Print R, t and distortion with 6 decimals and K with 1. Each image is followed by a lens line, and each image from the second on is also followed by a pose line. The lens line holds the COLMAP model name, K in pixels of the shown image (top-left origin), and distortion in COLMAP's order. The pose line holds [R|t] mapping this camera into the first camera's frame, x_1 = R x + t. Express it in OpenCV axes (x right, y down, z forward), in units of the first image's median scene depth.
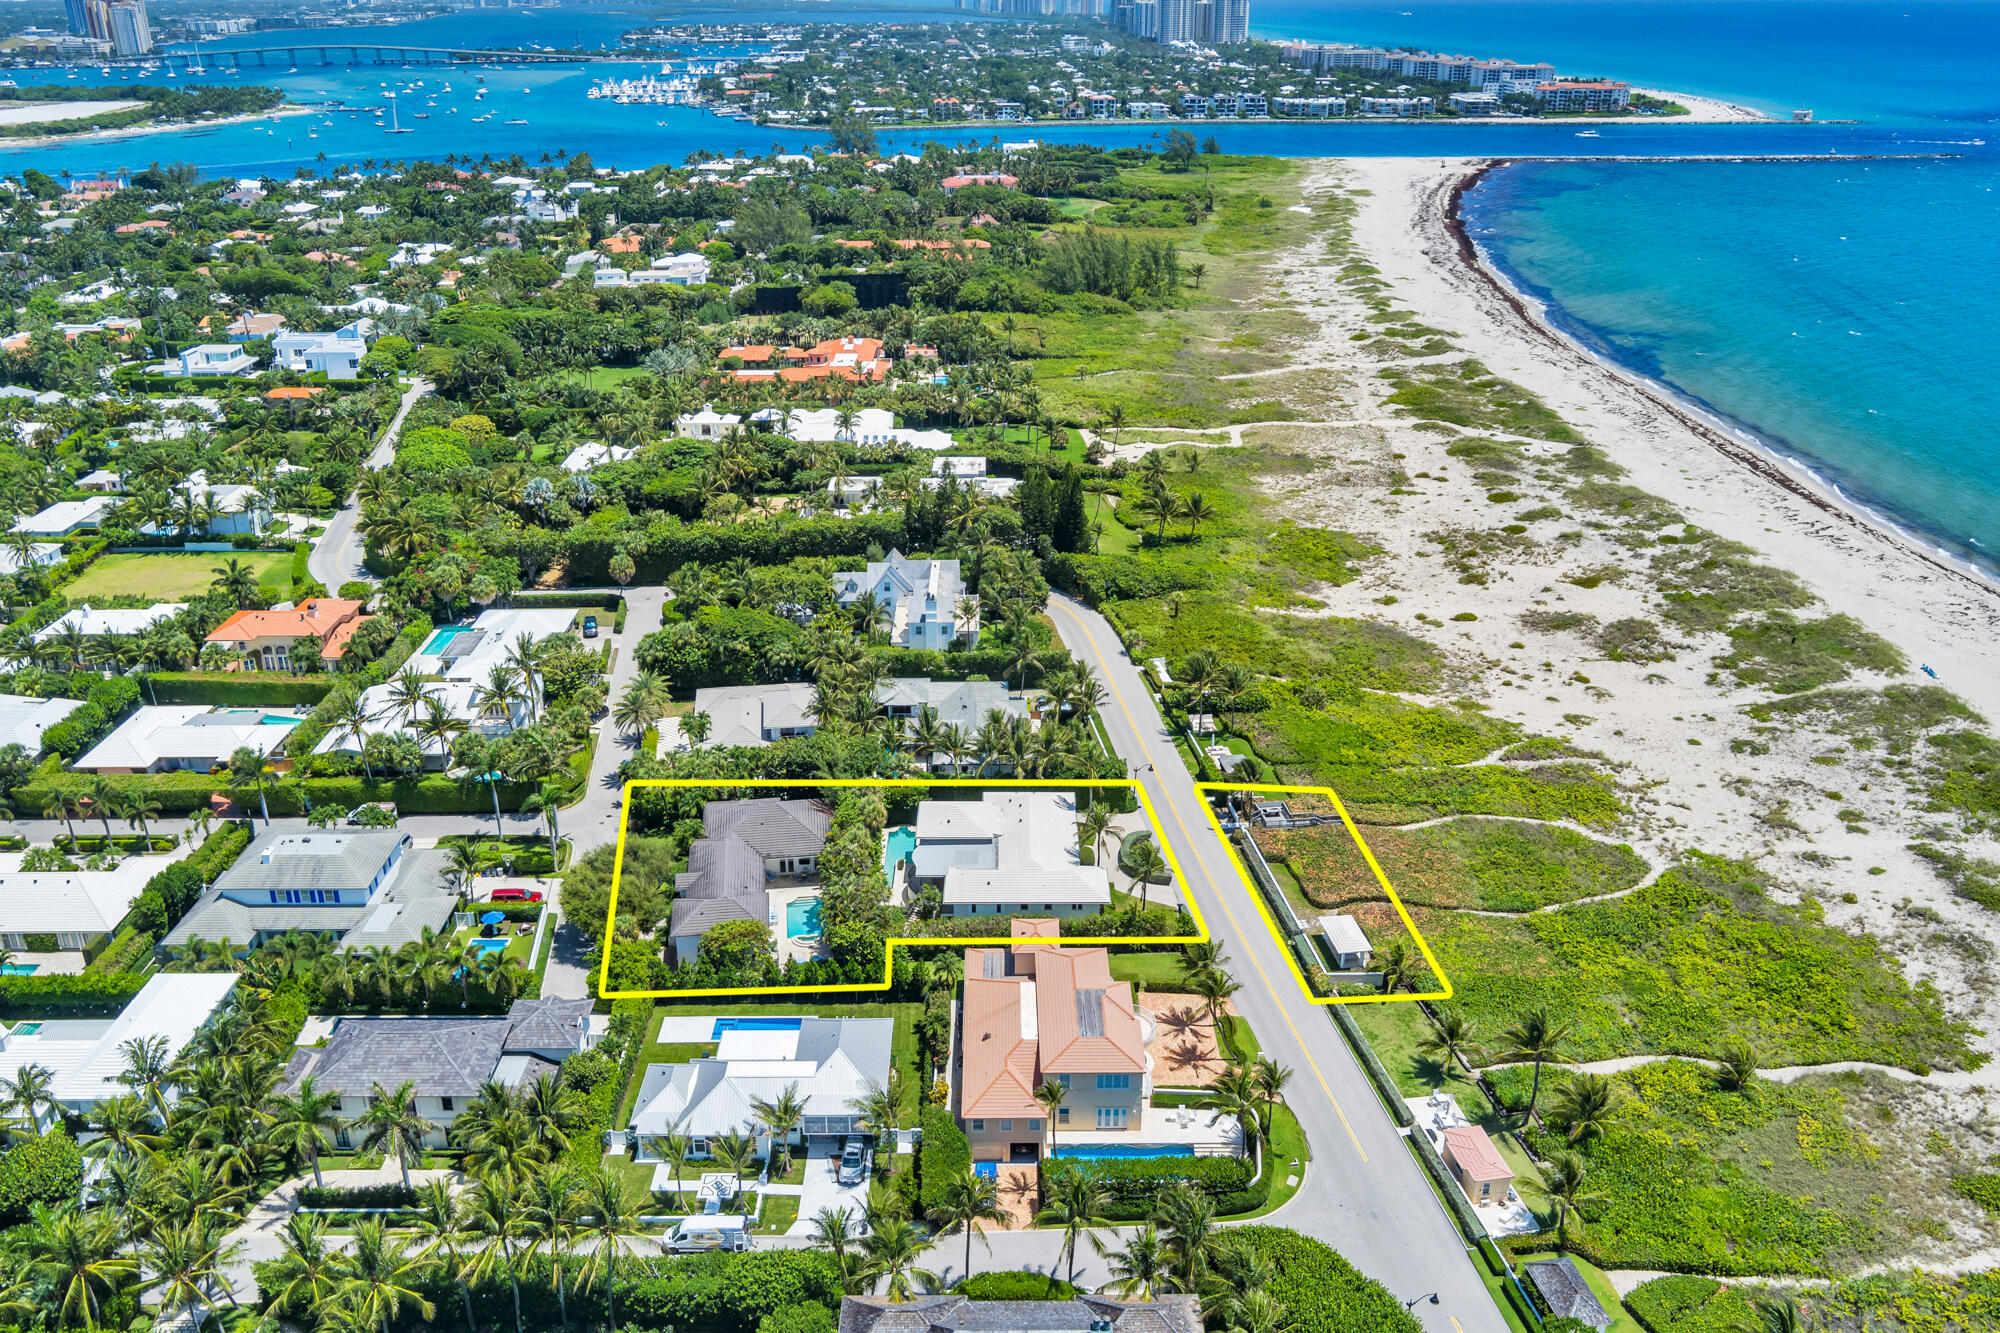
lens RADIAL K [[1619.0, 0, 1000.0], [0, 1619.0, 666.5], [0, 0, 1]] dist [-0.015318, 0.021853]
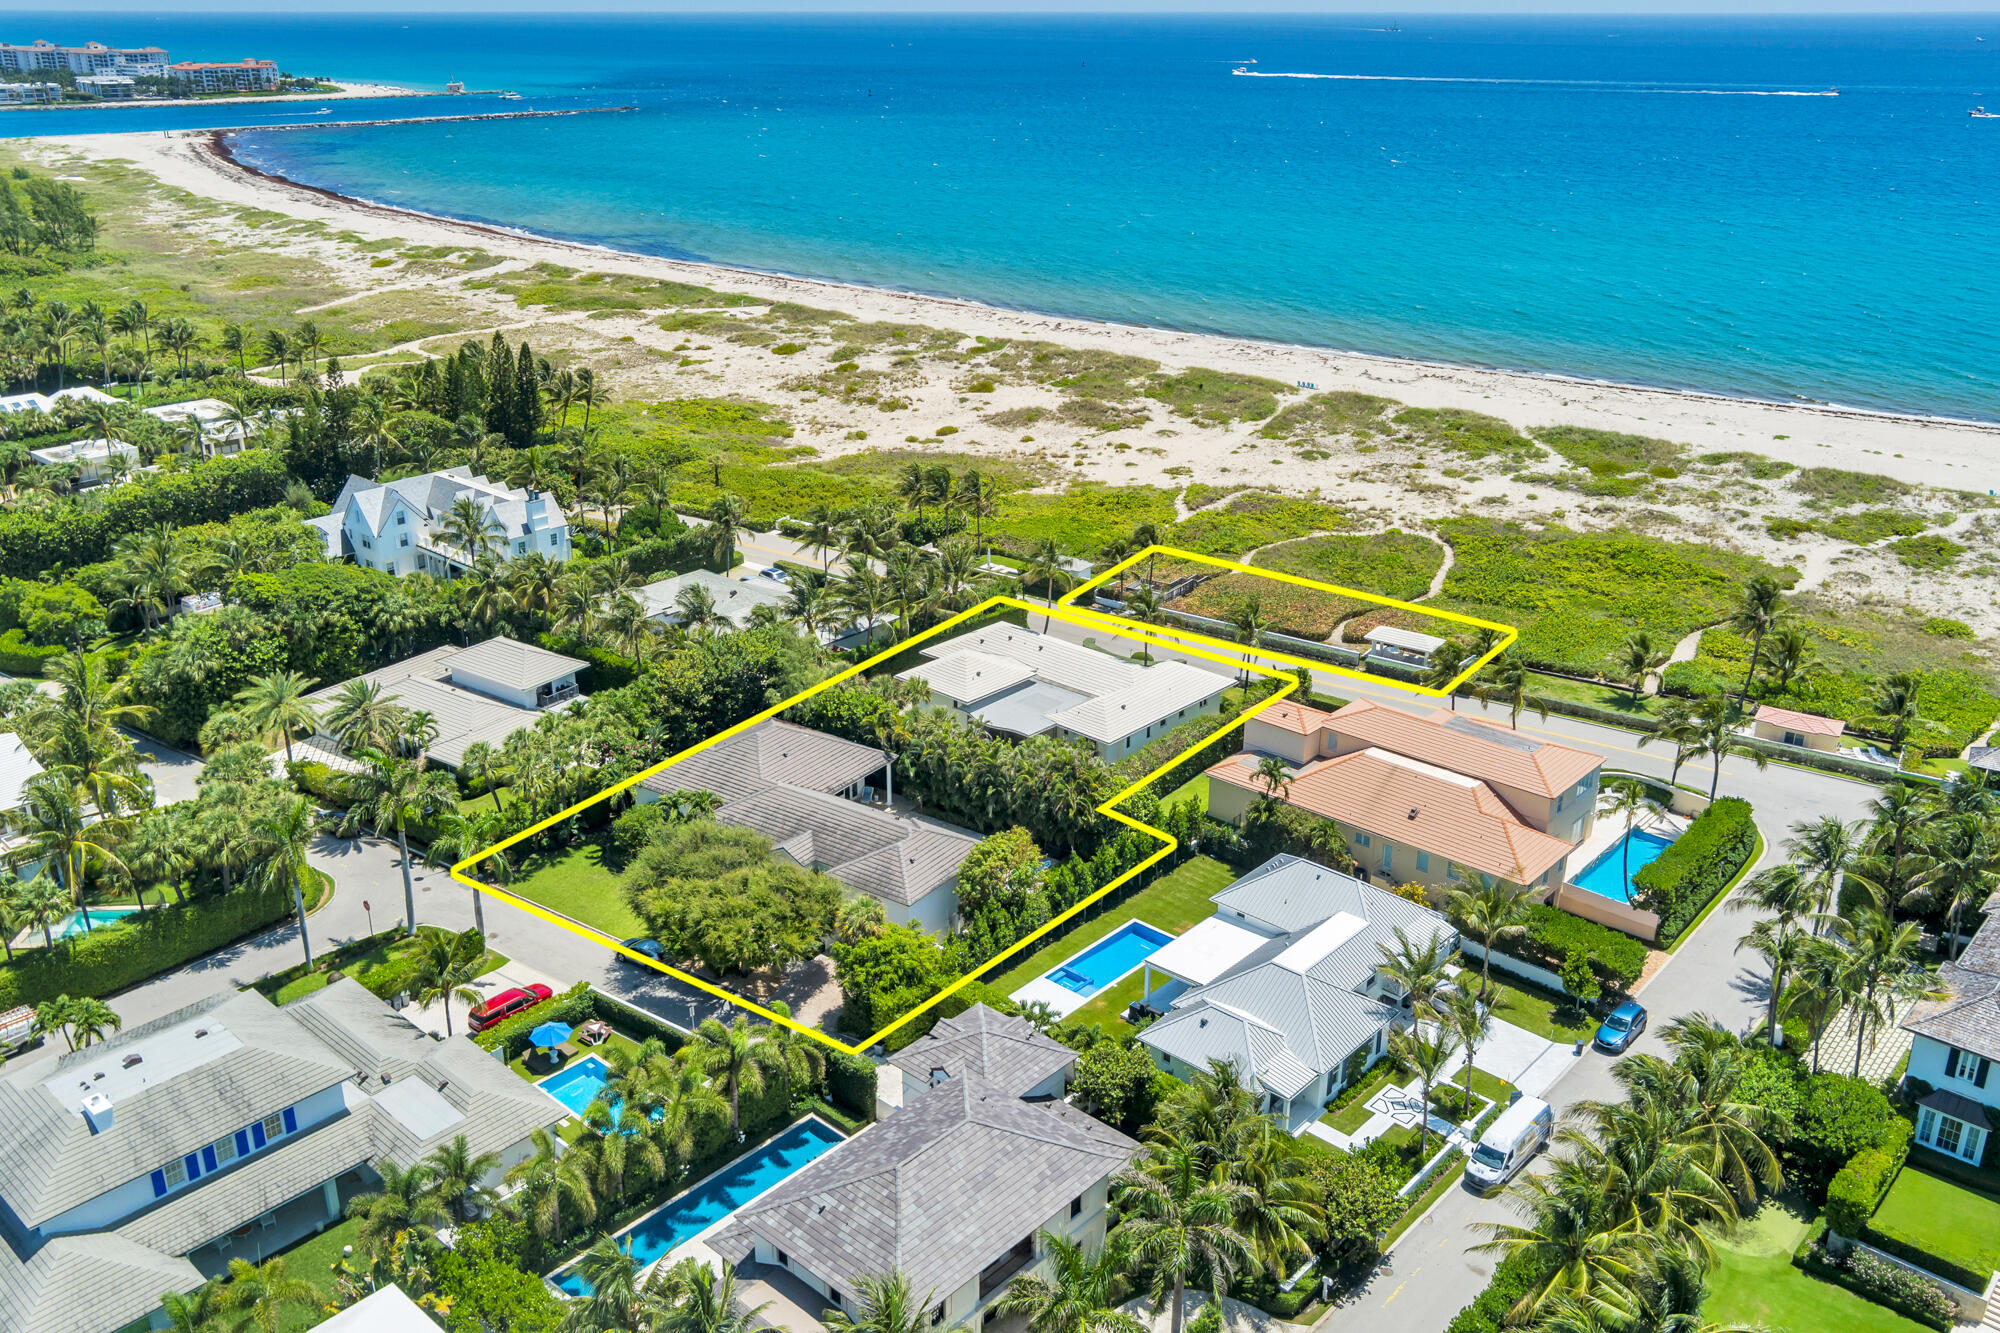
lens RADIAL K [[1659.1, 0, 1001.9], [0, 1659.1, 640.1], [0, 0, 1]] dist [-0.008803, 0.012768]
pose [[0.673406, -0.260766, 0.691755, -0.372477], [0.285343, 0.954895, 0.082186, 0.014643], [-0.681985, 0.142043, 0.717440, 0.302707]]
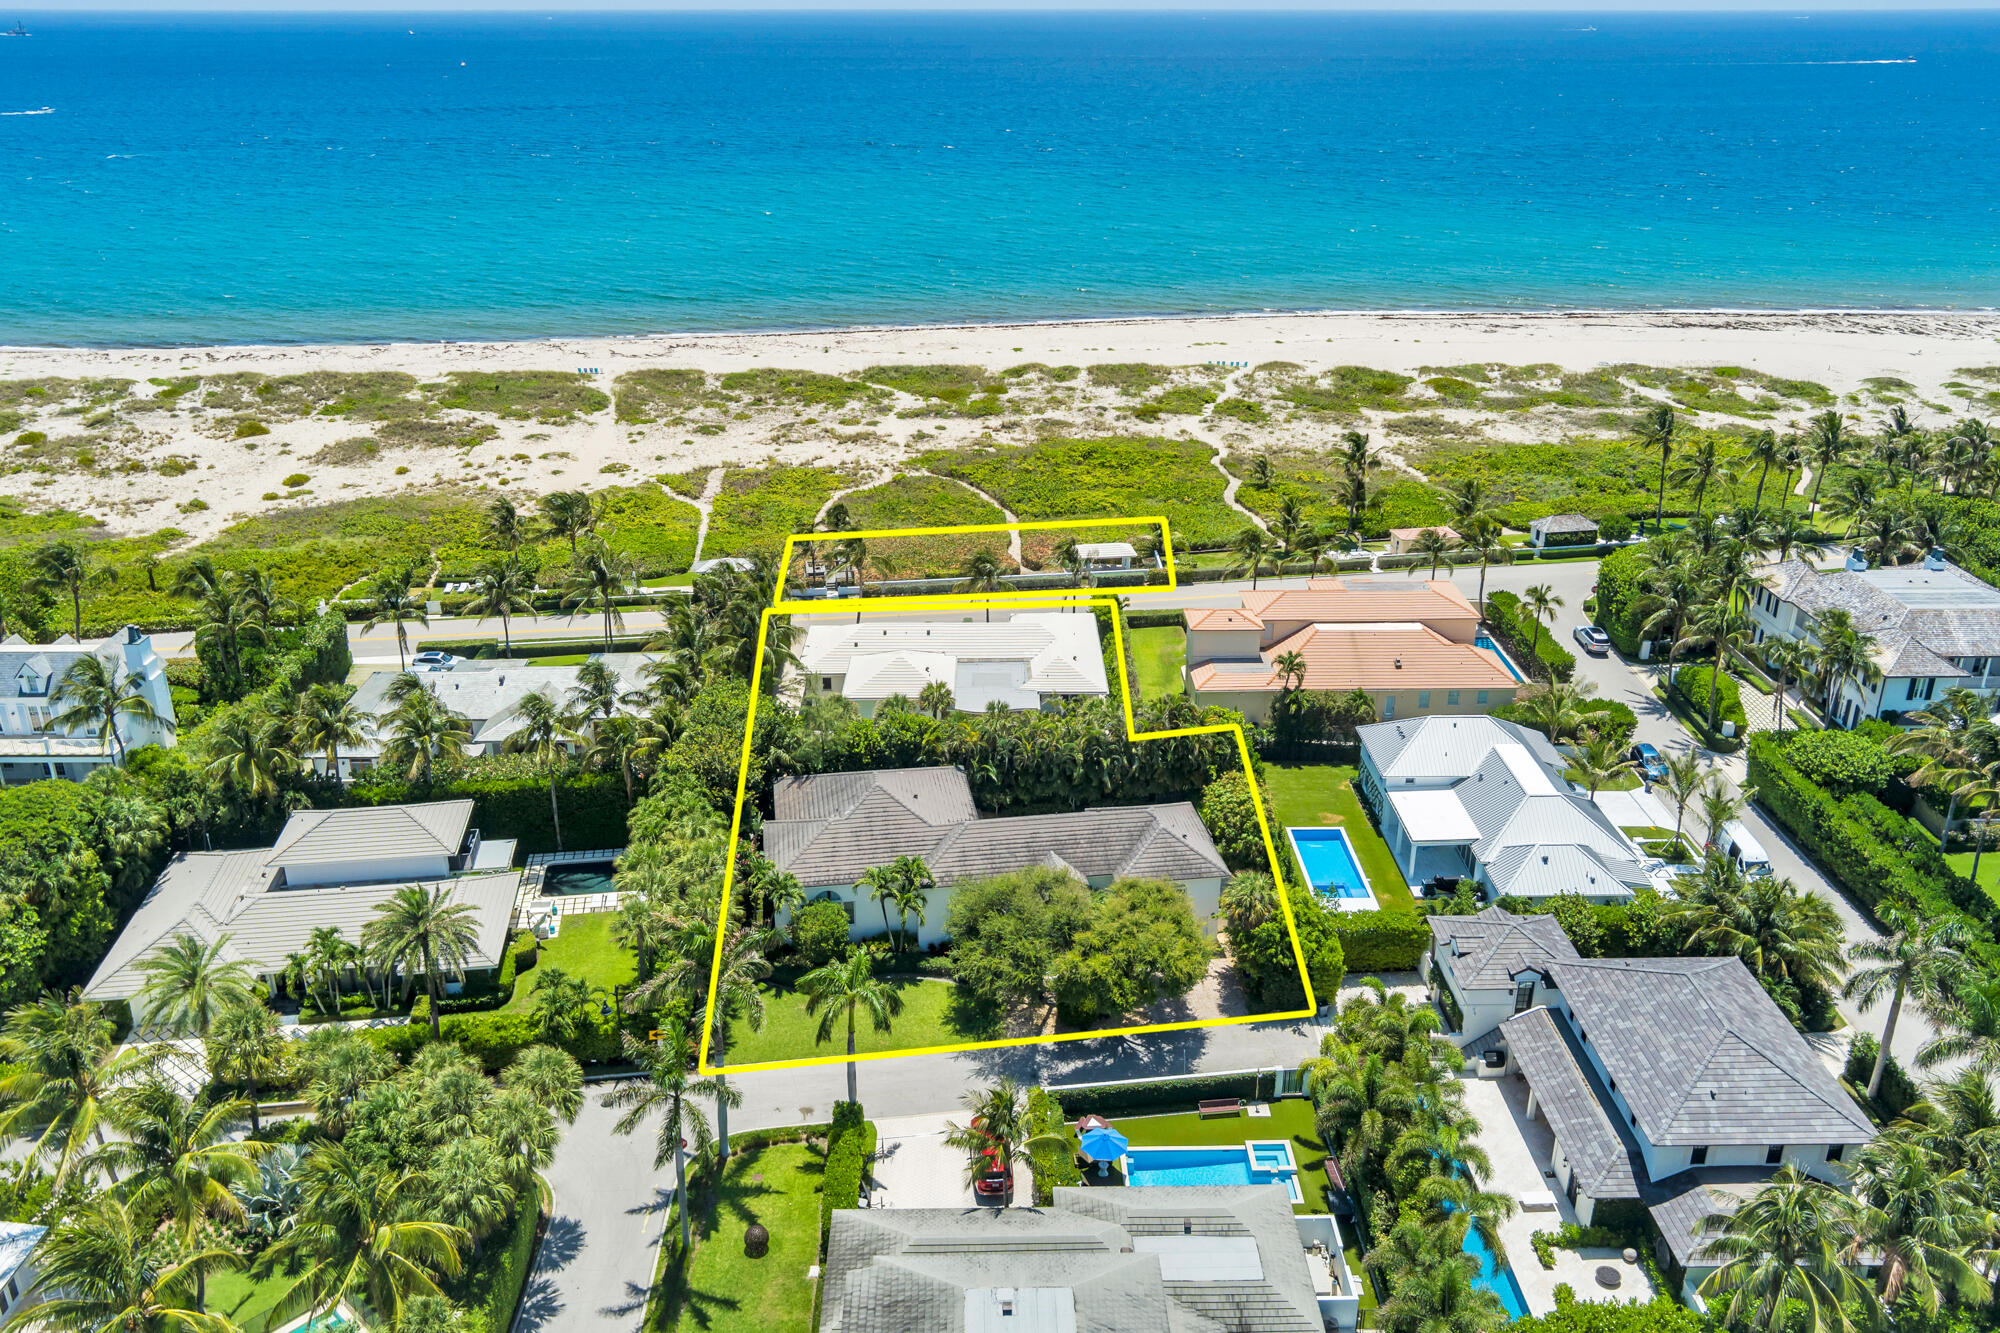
lens RADIAL K [[1597.4, 0, 1000.0], [0, 1597.4, 666.5], [0, 0, 1]] dist [-0.010806, 0.004002]
pose [[-0.014390, -0.381360, 0.924315, -0.453832], [0.389633, 0.849200, 0.356434, -0.093852], [-0.920858, 0.365272, 0.136370, 0.597420]]
